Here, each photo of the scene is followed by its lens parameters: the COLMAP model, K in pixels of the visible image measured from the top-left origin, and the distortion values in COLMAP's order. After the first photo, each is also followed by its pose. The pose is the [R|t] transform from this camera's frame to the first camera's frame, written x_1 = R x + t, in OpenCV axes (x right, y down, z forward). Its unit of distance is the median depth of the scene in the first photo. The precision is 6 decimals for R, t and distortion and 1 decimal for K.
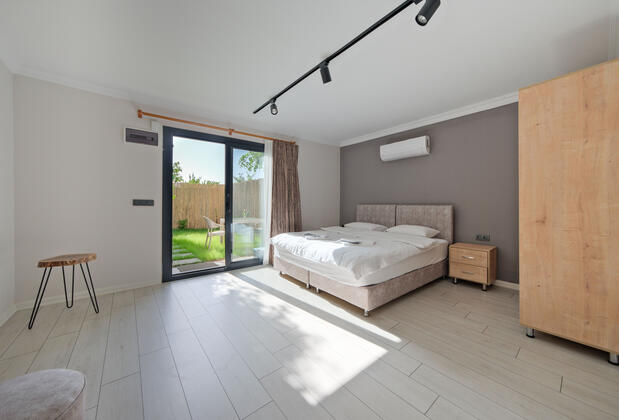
lens RADIAL K [[220.8, 0, 308.6], [0, 220.8, 204.0], [0, 0, 1]] dist [-0.001477, -0.000054]
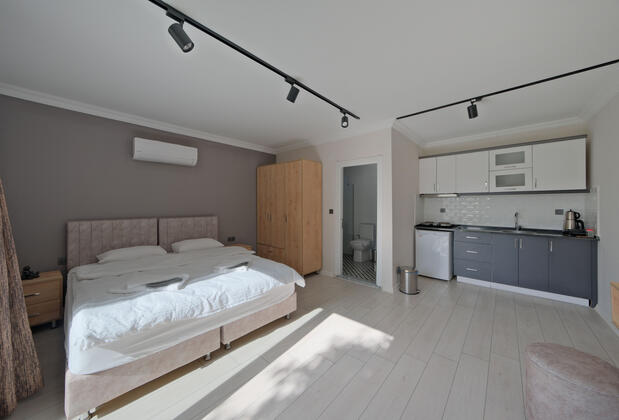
lens RADIAL K [[220.8, 0, 308.6], [0, 220.8, 204.0], [0, 0, 1]] dist [-0.001477, -0.000054]
pose [[-0.152948, 0.003745, 0.988227, -0.753040], [-0.001166, 0.999991, -0.003971, -0.072007], [-0.988234, -0.001760, -0.152942, 0.900697]]
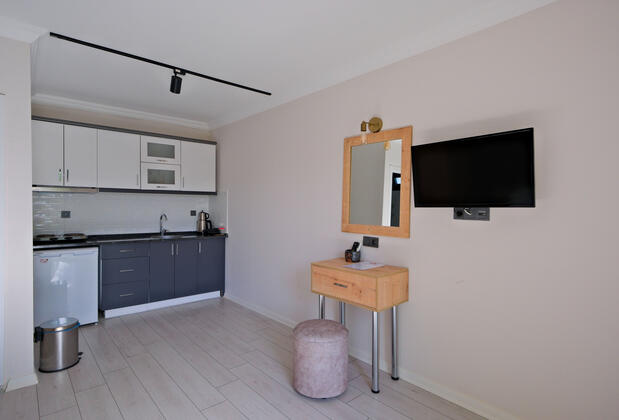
lens RADIAL K [[318.0, 0, 309.1], [0, 318.0, 211.6], [0, 0, 1]] dist [-0.017168, 0.000227]
pose [[-0.999260, -0.006401, -0.037939, -0.268068], [-0.006898, 0.999892, 0.012960, -0.069259], [0.037852, 0.013212, -0.999196, 1.158868]]
